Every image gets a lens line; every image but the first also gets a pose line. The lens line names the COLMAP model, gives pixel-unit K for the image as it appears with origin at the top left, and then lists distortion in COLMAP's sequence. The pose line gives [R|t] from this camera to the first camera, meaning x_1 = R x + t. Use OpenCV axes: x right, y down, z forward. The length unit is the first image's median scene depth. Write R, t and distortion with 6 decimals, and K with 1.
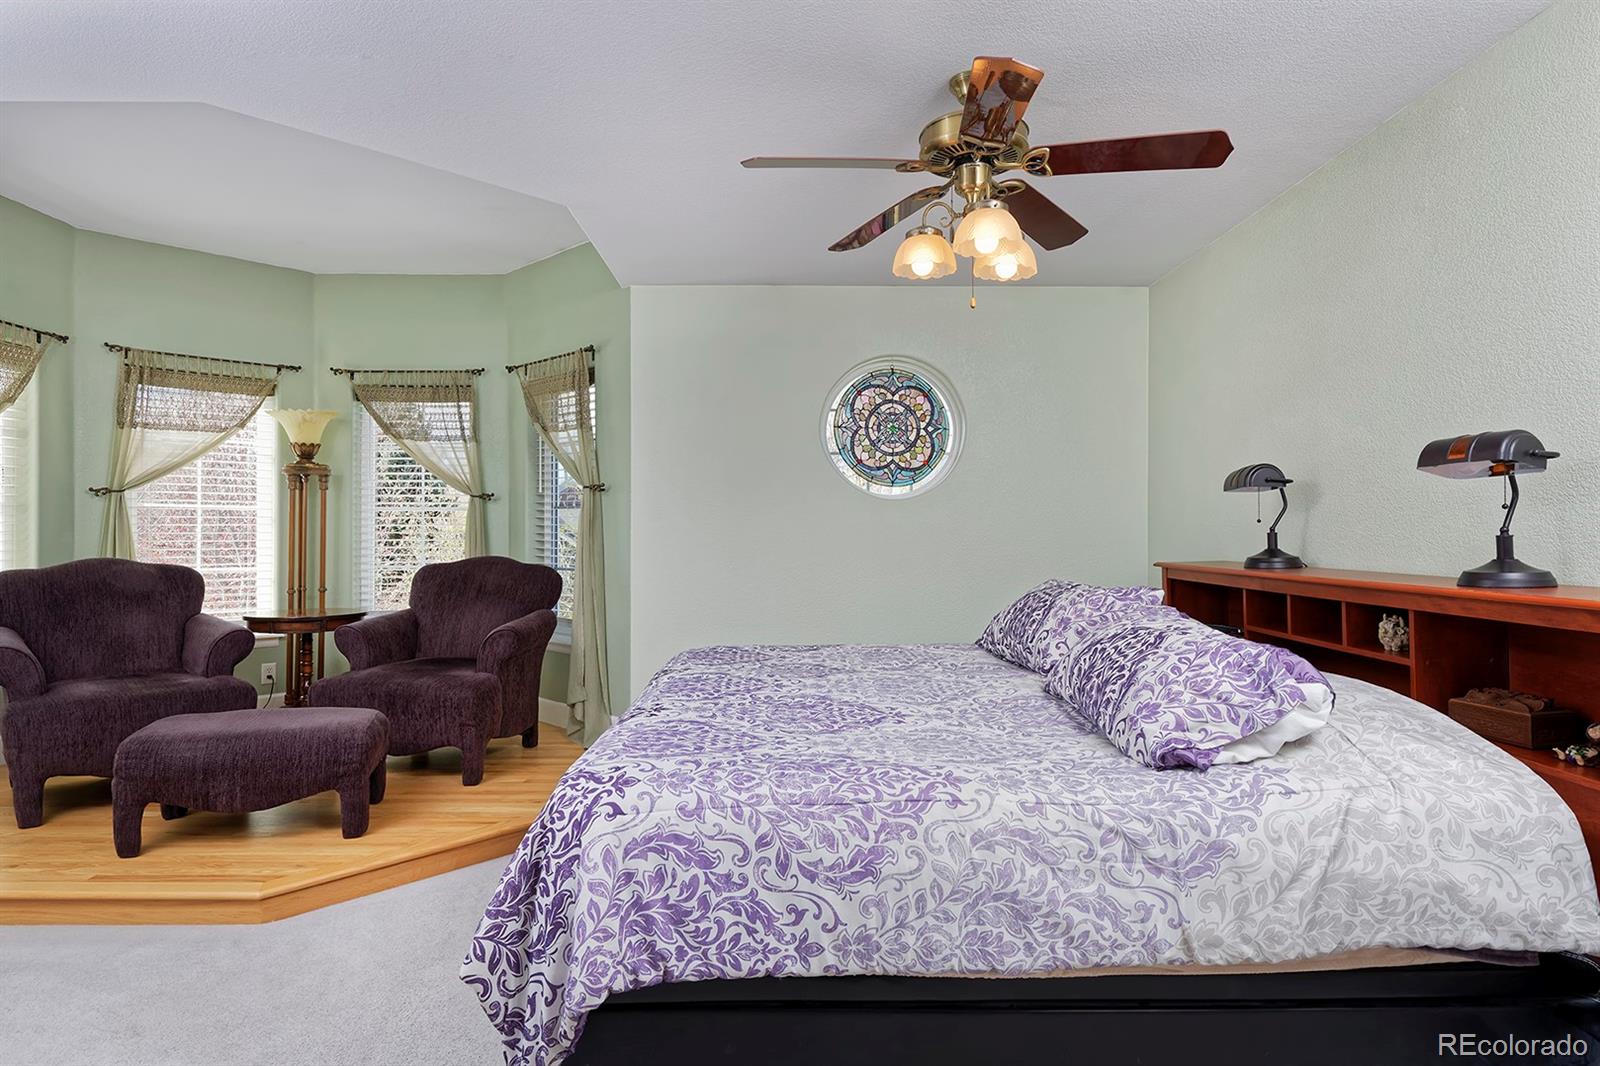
lens RADIAL K [[871.1, 0, 794.9], [0, 871.1, 532.1], [0, 0, 1]] dist [-0.005619, -0.001029]
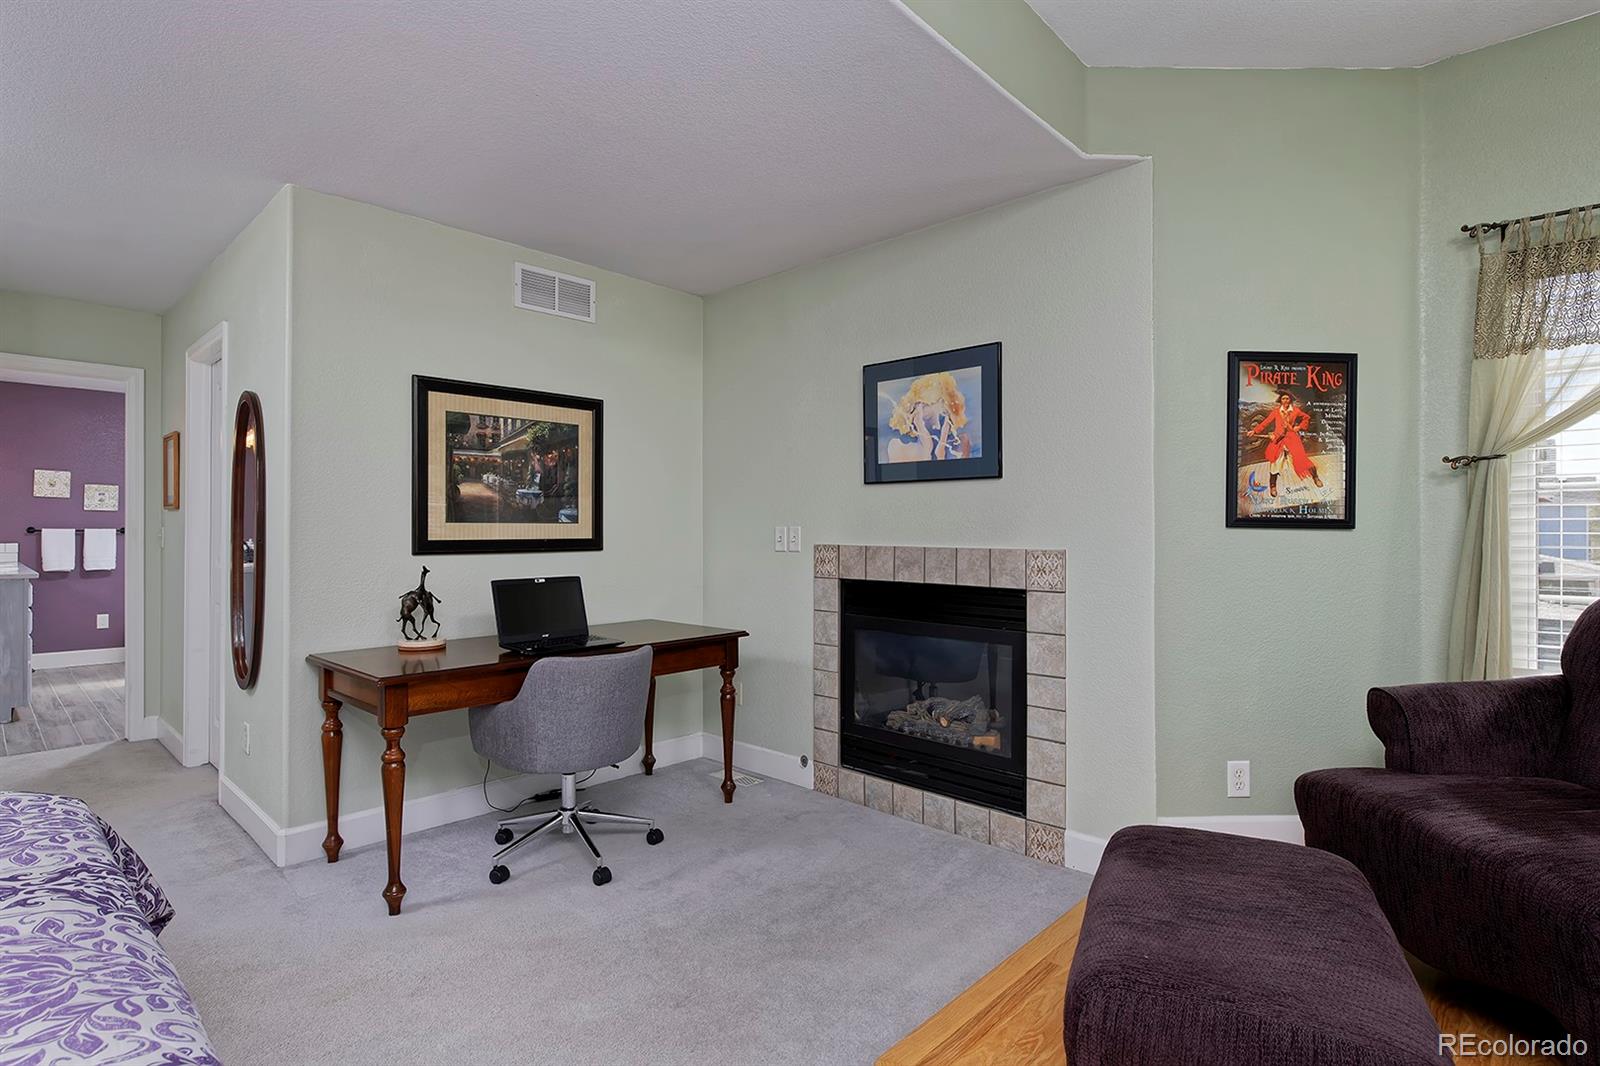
lens RADIAL K [[788.2, 0, 803.3], [0, 788.2, 528.8], [0, 0, 1]] dist [0.003343, -0.002985]
pose [[-0.662133, -0.006507, -0.749358, -0.234745], [-0.000472, 0.999966, -0.008266, 0.004418], [0.749386, -0.005120, -0.662113, 2.154466]]
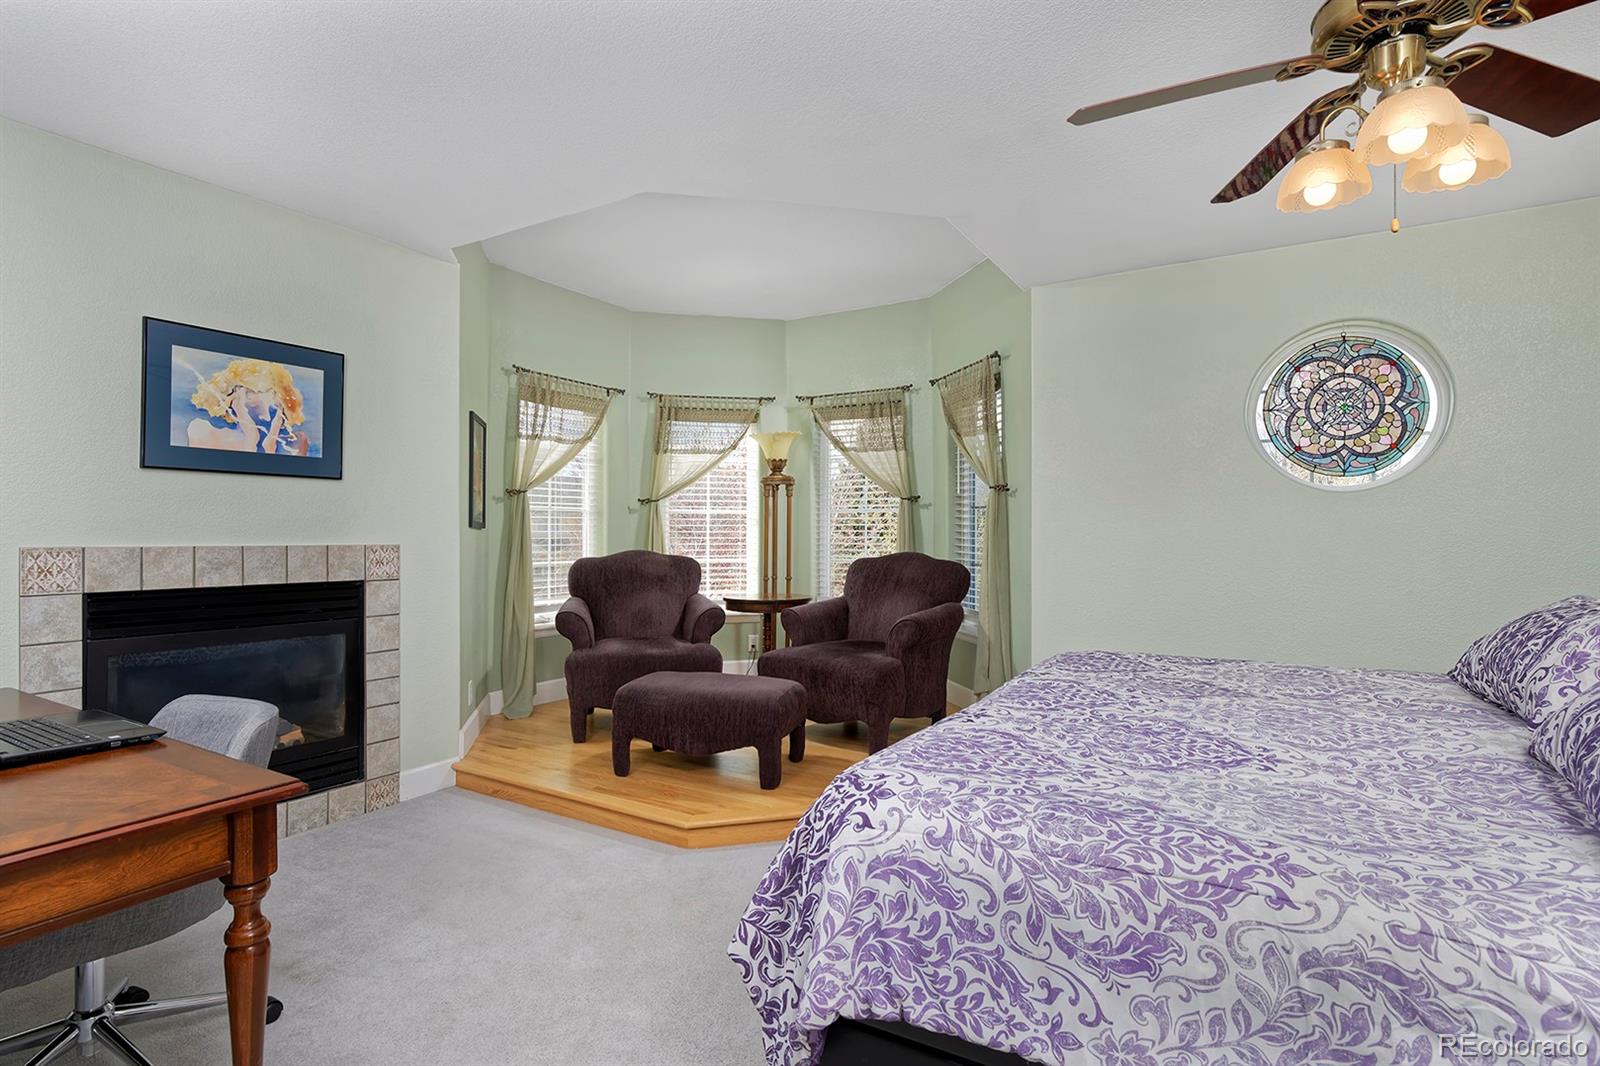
lens RADIAL K [[788.2, 0, 798.0], [0, 788.2, 531.9], [0, 0, 1]] dist [0.003343, -0.002985]
pose [[0.852650, 0.000099, -0.522482, 0.116047], [0.000623, 0.999999, 0.001205, 0.000247], [0.522482, -0.001353, 0.852649, 0.142526]]
